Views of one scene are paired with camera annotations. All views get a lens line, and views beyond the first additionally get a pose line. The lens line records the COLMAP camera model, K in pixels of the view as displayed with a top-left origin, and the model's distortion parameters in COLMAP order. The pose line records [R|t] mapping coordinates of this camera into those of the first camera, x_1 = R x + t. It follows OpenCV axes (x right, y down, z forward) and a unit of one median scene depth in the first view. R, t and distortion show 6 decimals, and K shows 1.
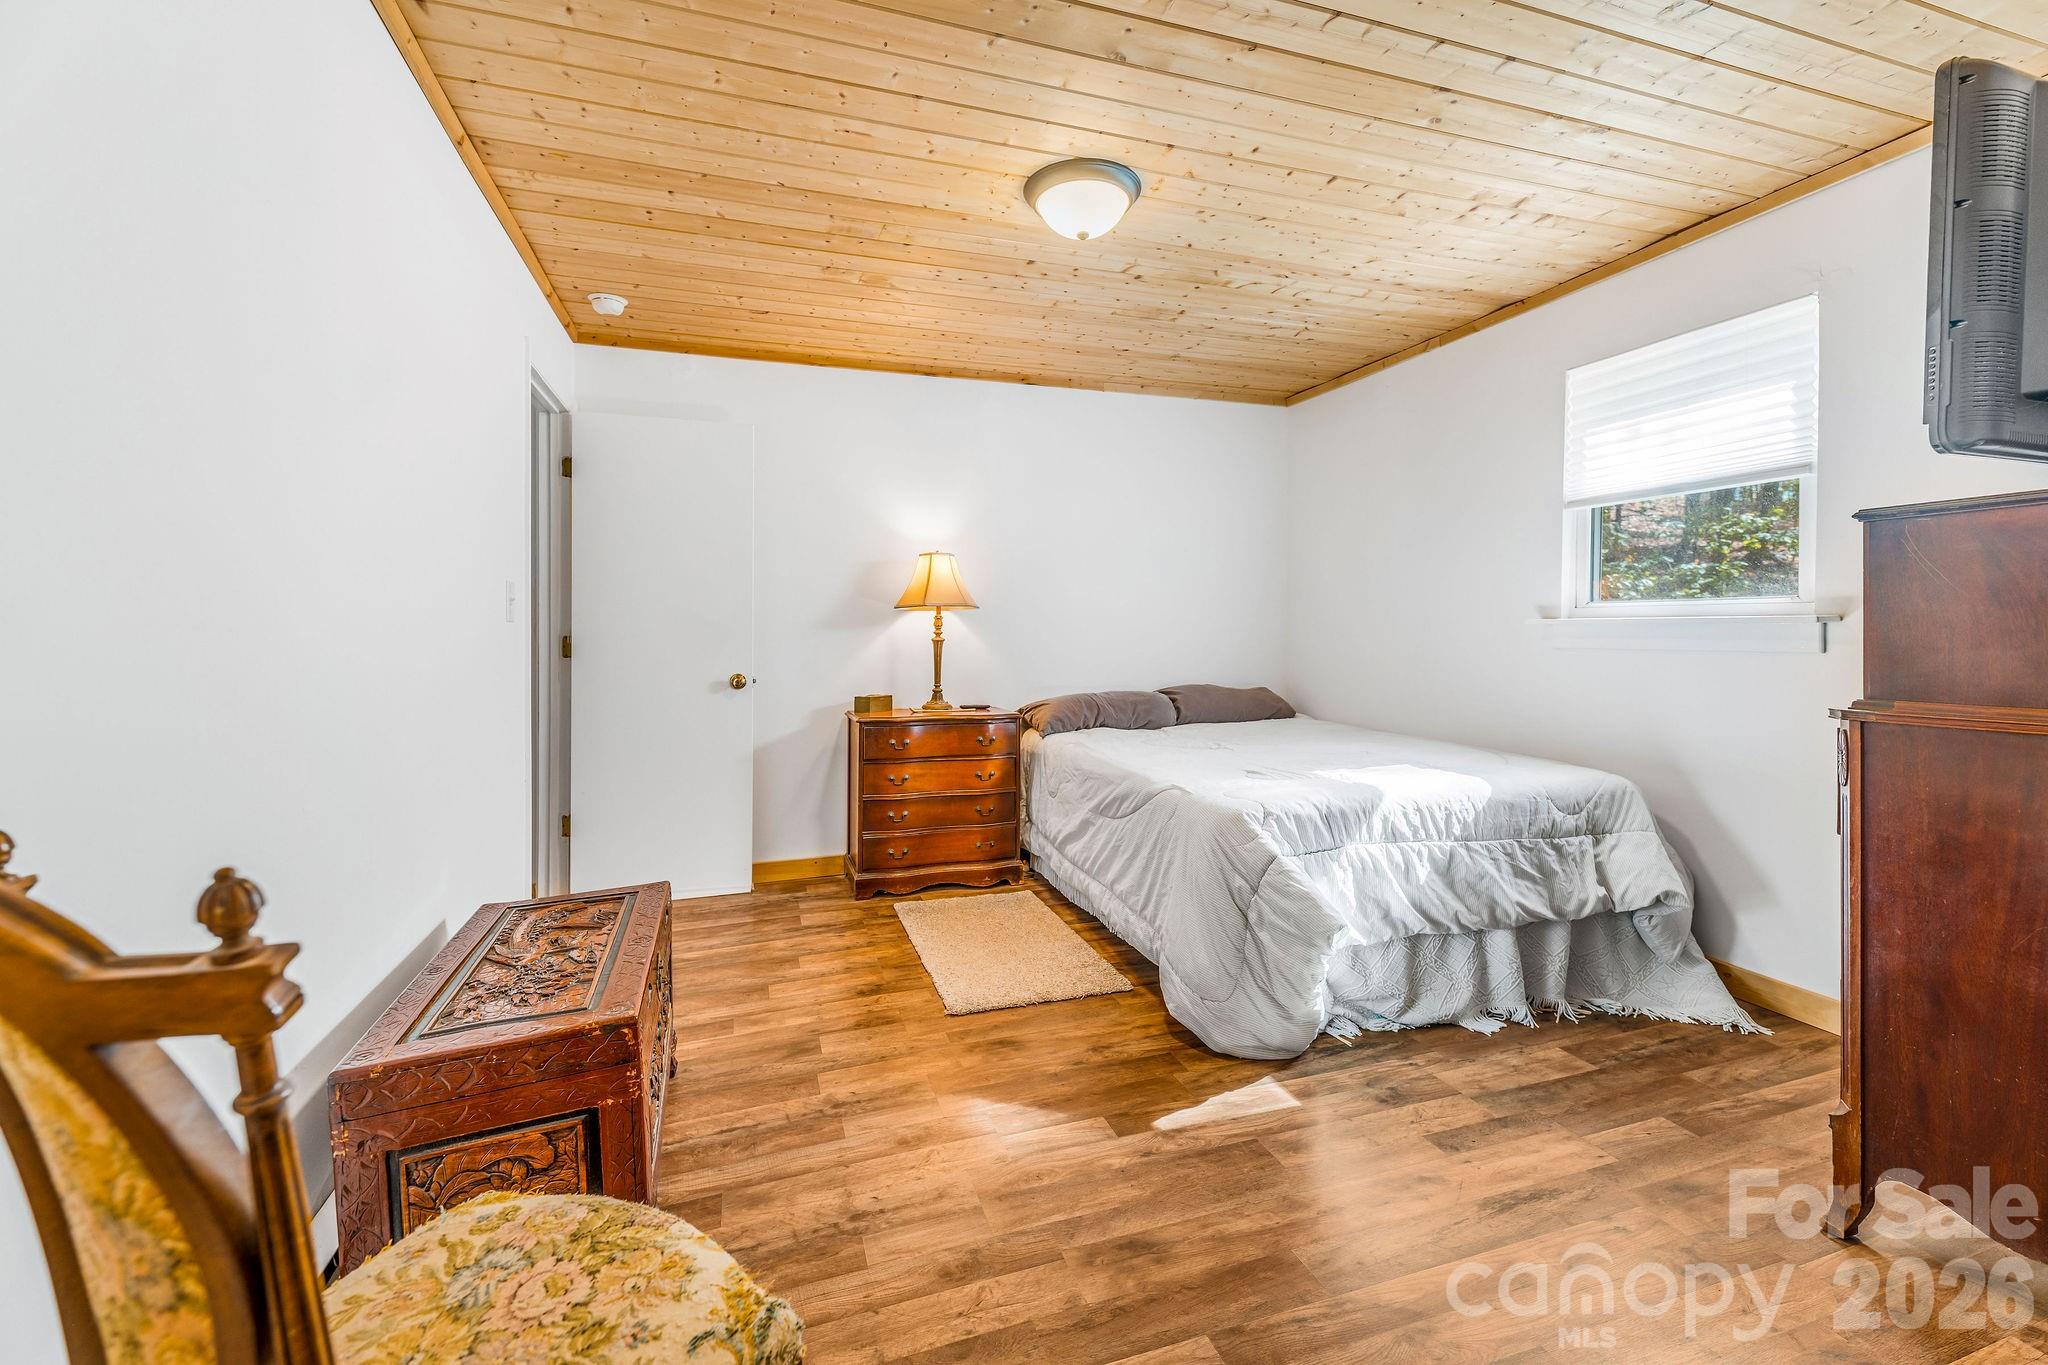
lens RADIAL K [[860.5, 0, 1030.4], [0, 860.5, 637.9], [0, 0, 1]] dist [0.011582, -0.005397]
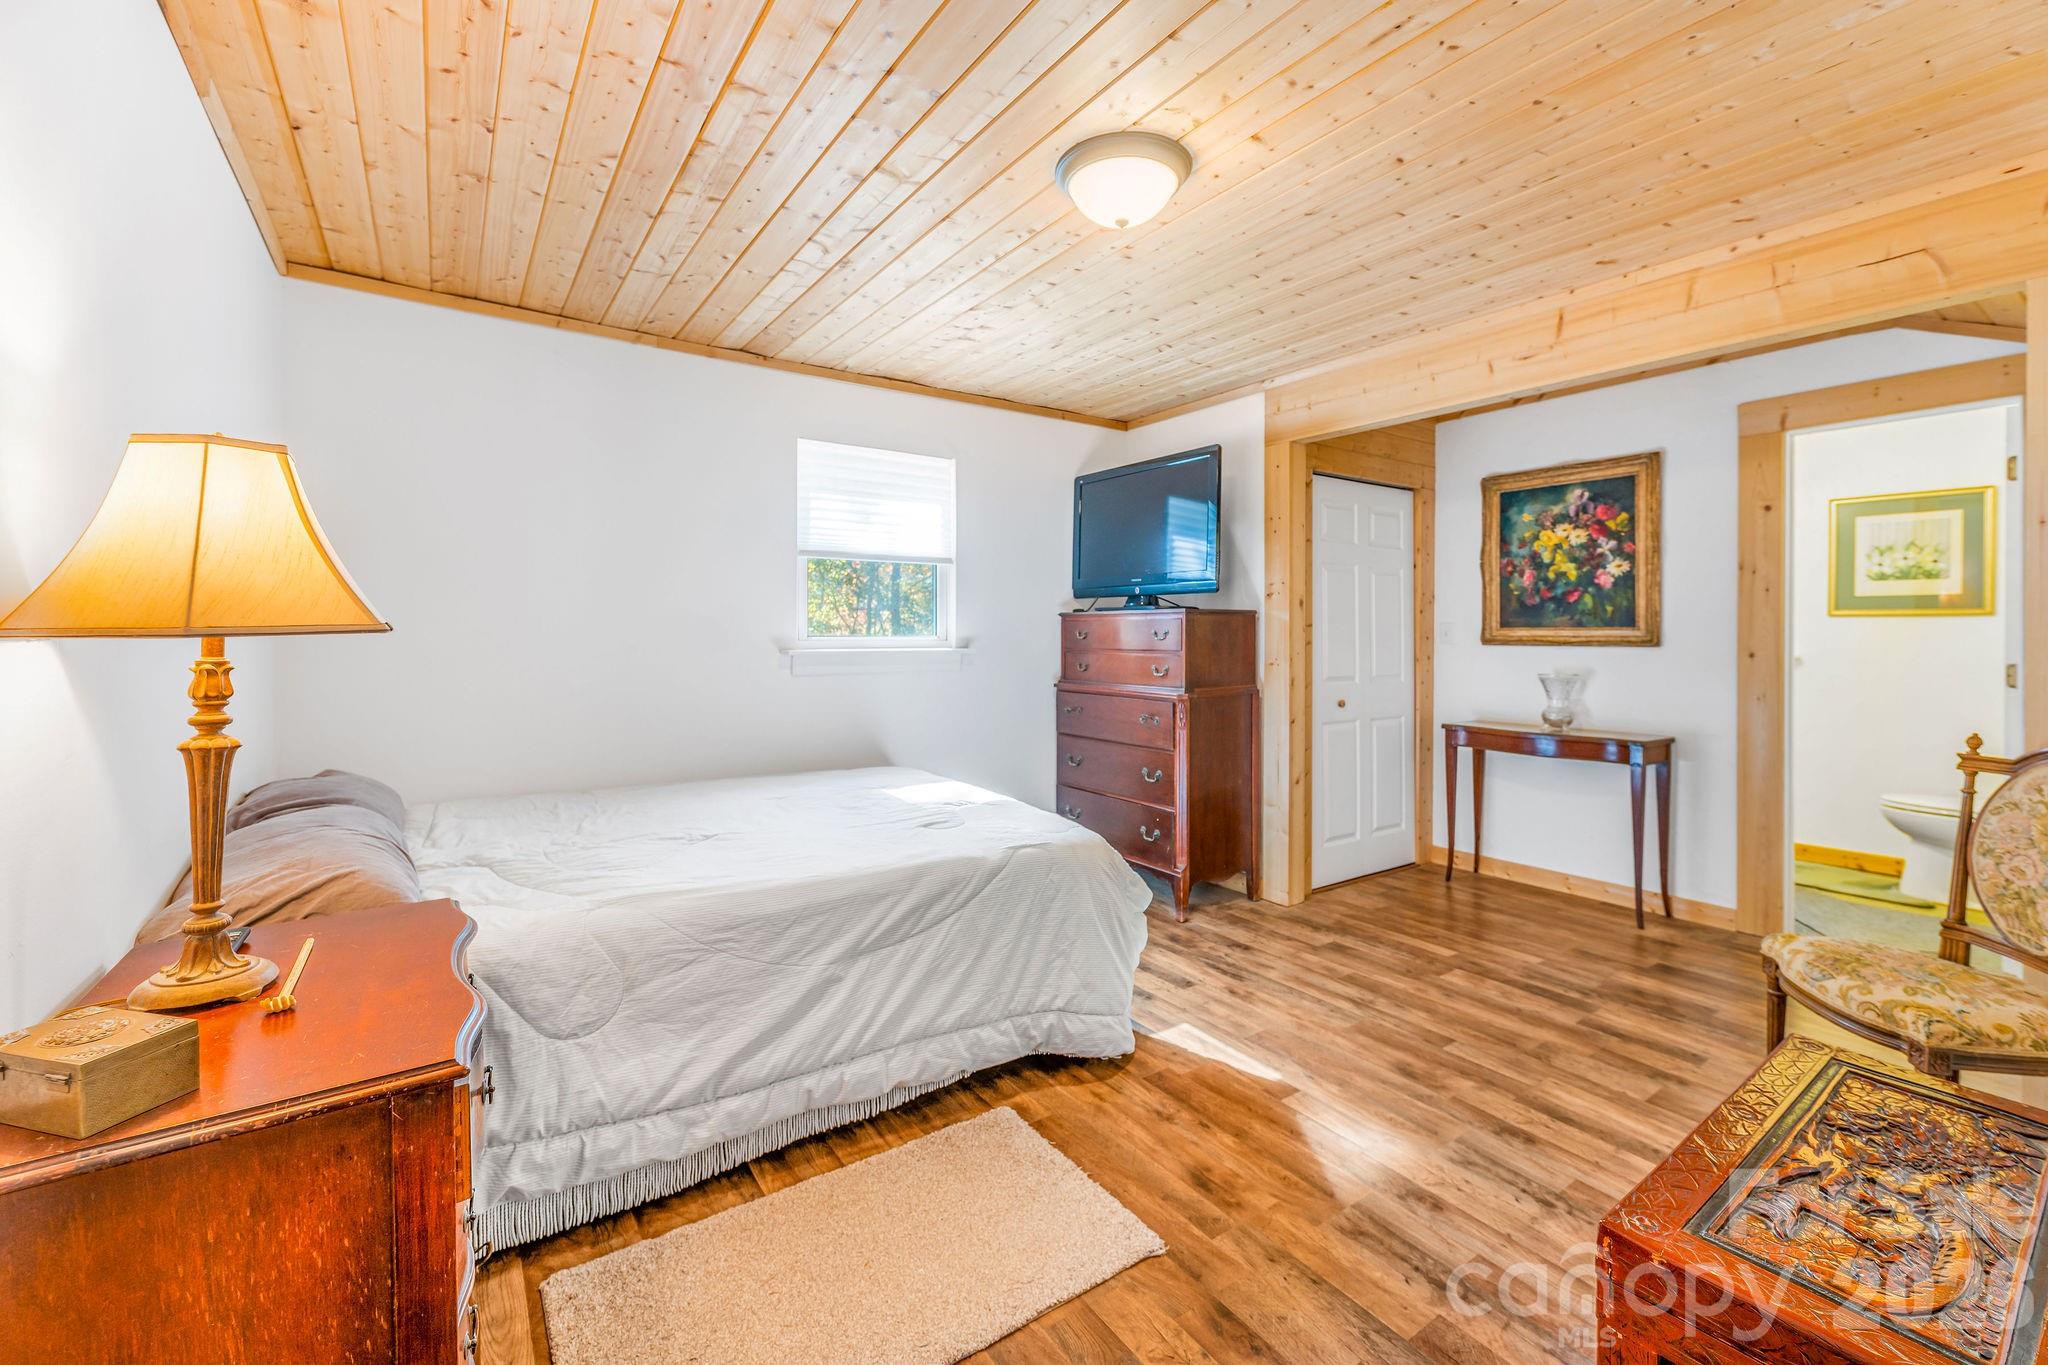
lens RADIAL K [[848.0, 0, 1031.6], [0, 848.0, 637.1], [0, 0, 1]] dist [0.021774, -0.005004]
pose [[-0.287252, 0.000356, 0.957855, -0.731428], [0.010165, 0.999945, 0.002676, -0.051194], [-0.957801, 0.010505, -0.287239, 1.324460]]
